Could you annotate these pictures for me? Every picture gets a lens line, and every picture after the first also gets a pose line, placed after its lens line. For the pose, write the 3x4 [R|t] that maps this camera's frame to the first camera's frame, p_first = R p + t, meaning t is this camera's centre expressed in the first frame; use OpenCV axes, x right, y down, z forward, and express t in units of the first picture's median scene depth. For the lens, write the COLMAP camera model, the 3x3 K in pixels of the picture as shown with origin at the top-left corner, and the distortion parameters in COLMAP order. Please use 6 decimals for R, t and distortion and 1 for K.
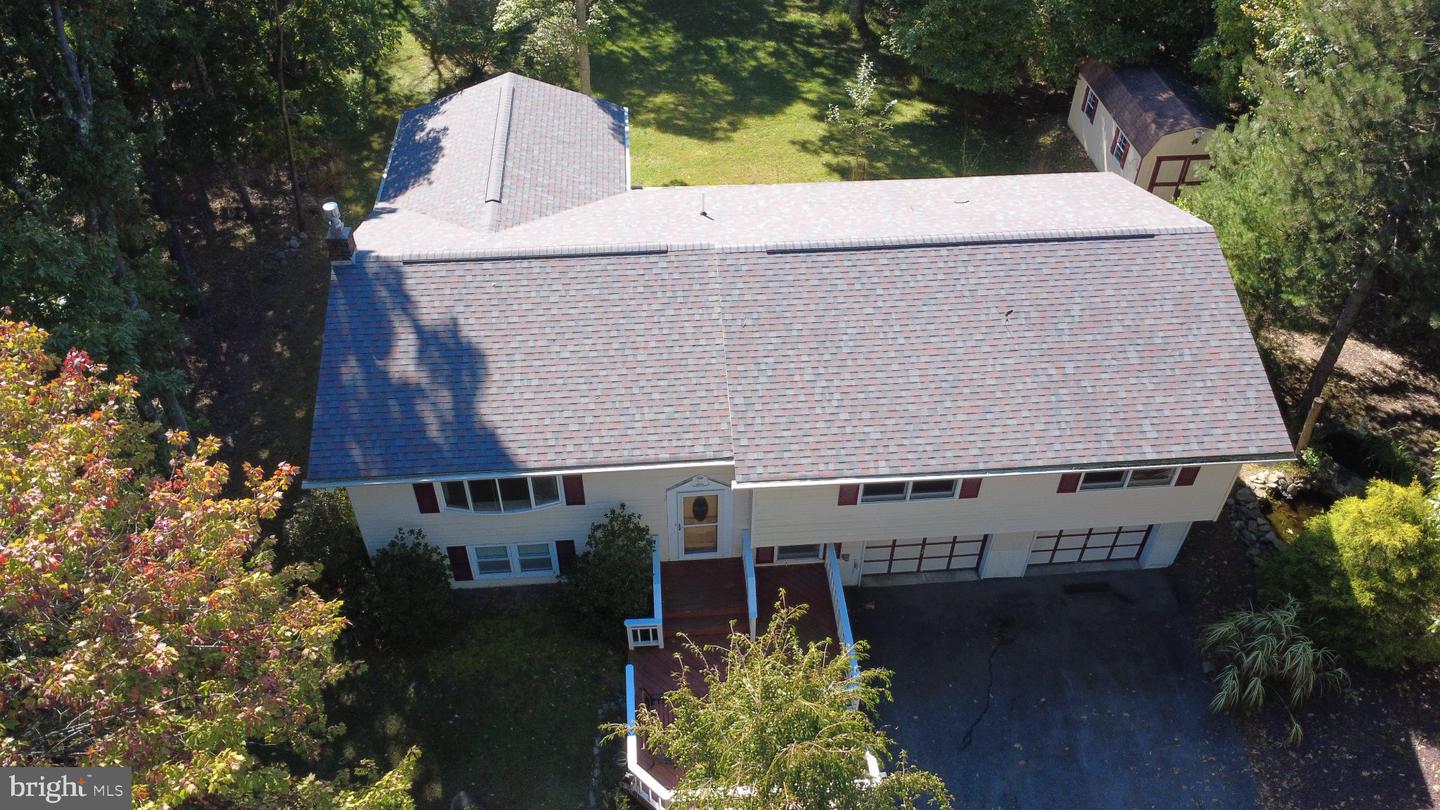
lens RADIAL K [[1087.6, 0, 713.1], [0, 1087.6, 407.8], [0, 0, 1]] dist [-0.001046, -0.011828]
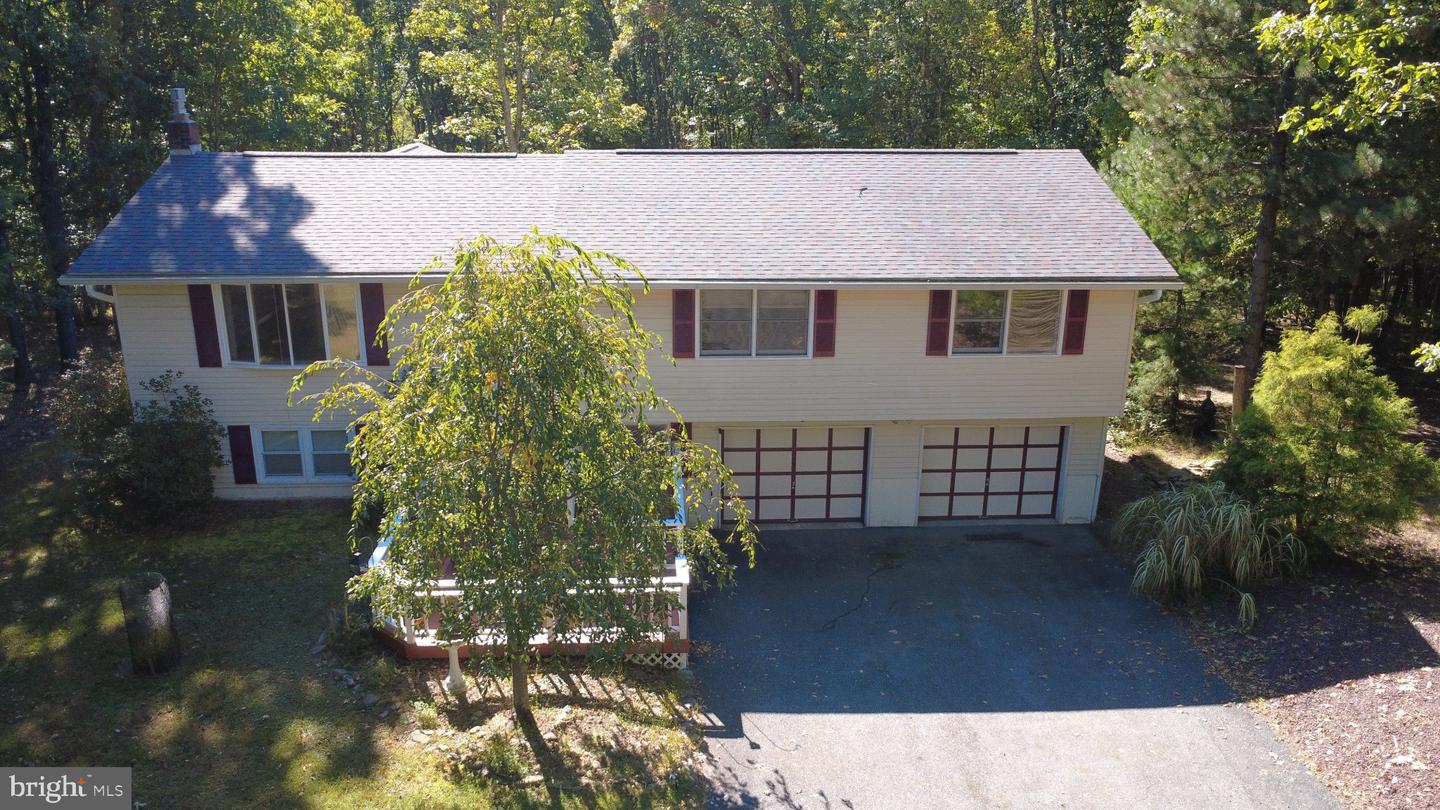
lens RADIAL K [[1087.6, 0, 718.1], [0, 1087.6, 410.6], [0, 0, 1]] dist [-0.001046, -0.011828]
pose [[0.999782, 0.008335, -0.019127, 0.164052], [-0.015743, 0.902961, -0.429435, 0.490526], [0.013692, 0.429642, 0.902895, 0.223906]]
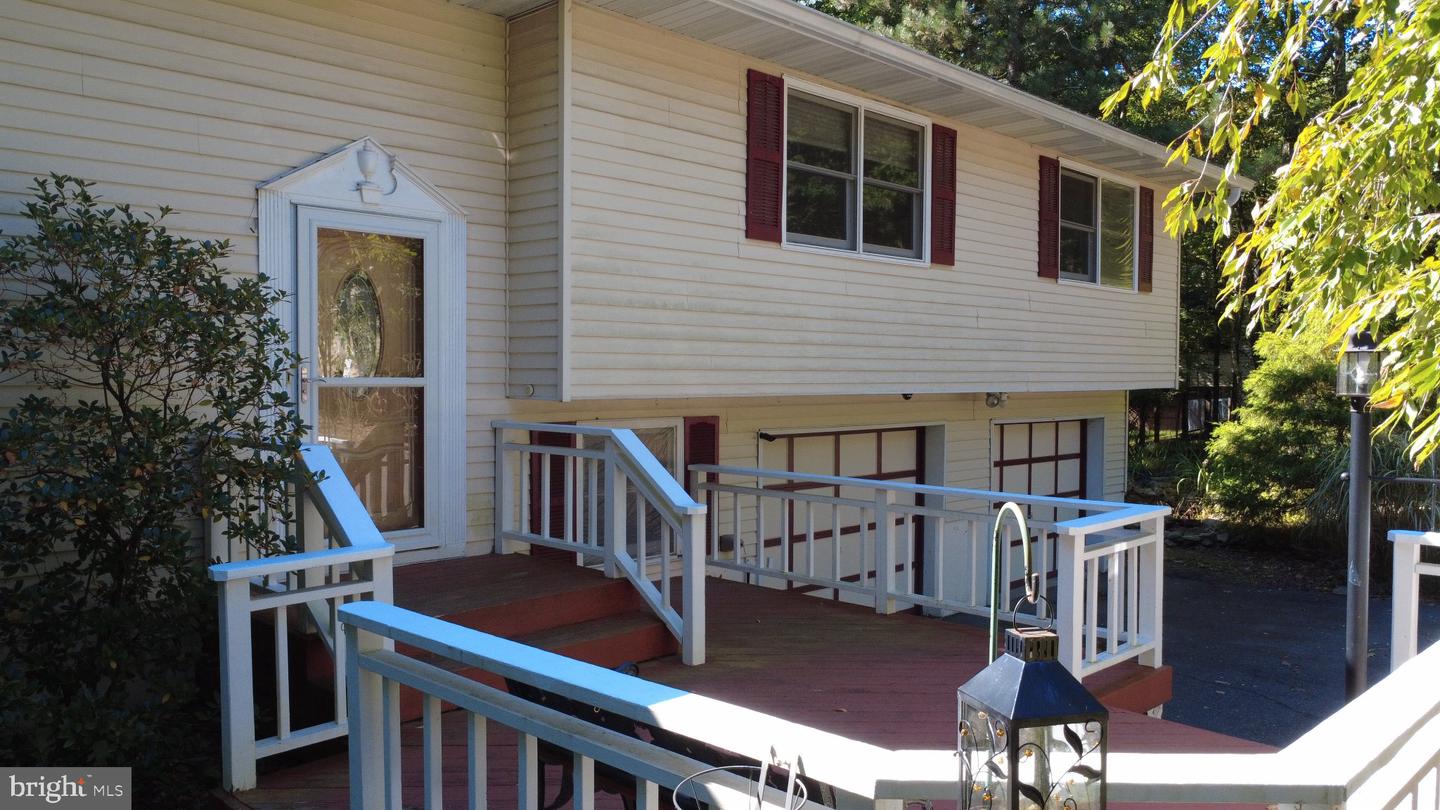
lens RADIAL K [[1087.6, 0, 723.8], [0, 1087.6, 413.0], [0, 0, 1]] dist [-0.001046, -0.011828]
pose [[0.749865, -0.024925, 0.661121, -0.137199], [0.454441, 0.745651, -0.487328, 0.306839], [-0.480819, 0.665871, 0.570464, 0.809483]]
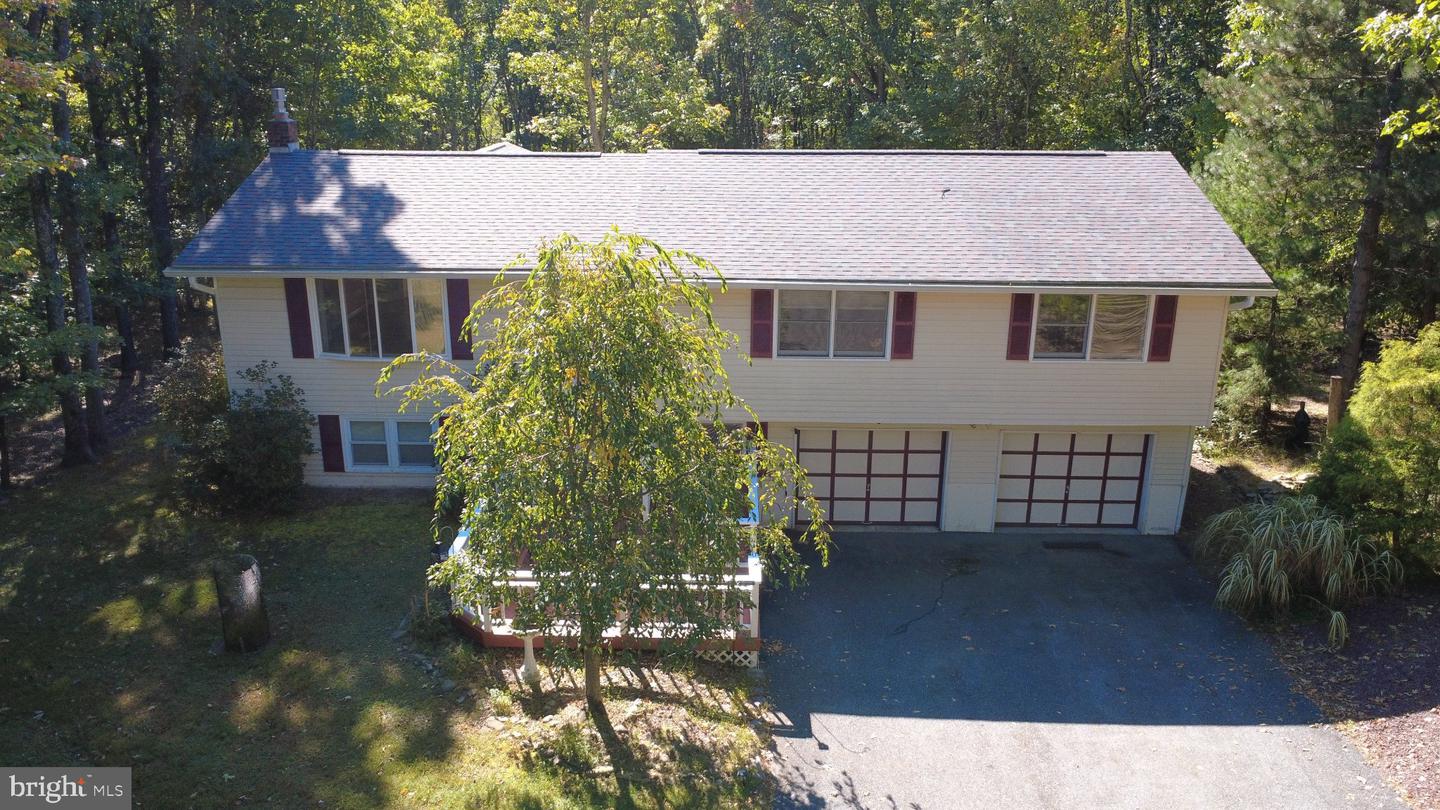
lens RADIAL K [[1087.6, 0, 717.2], [0, 1087.6, 409.7], [0, 0, 1]] dist [-0.001046, -0.011828]
pose [[0.995394, 0.030100, -0.091025, 0.165193], [-0.066304, 0.901903, -0.426819, 0.491963], [0.069249, 0.430889, 0.899744, 0.221170]]
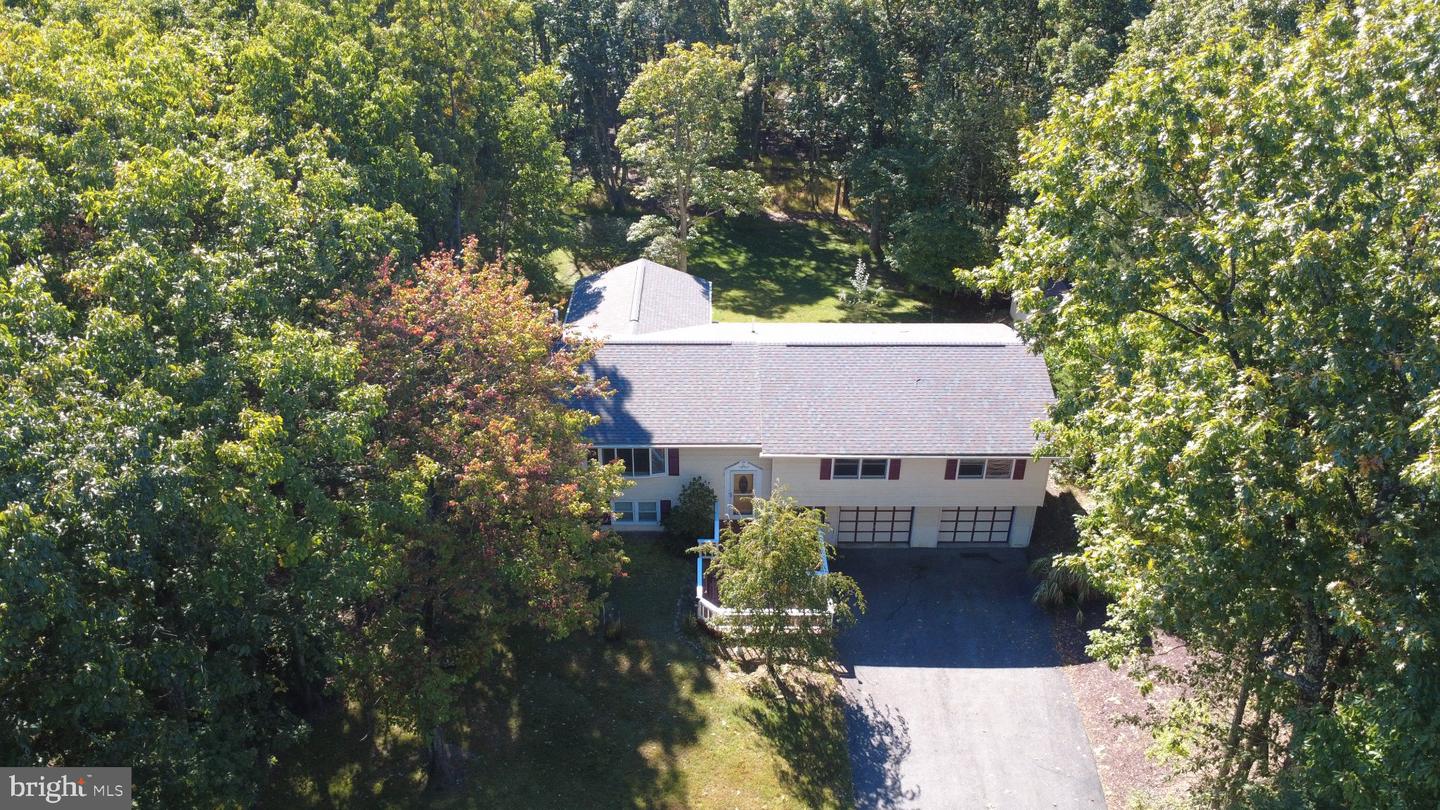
lens RADIAL K [[1087.6, 0, 718.8], [0, 1087.6, 407.8], [0, 0, 1]] dist [-0.001046, -0.011828]
pose [[0.997564, 0.037344, -0.058922, 0.048801], [-0.049341, 0.974802, -0.217548, 0.363866], [0.049314, 0.219925, 0.974270, -0.761564]]
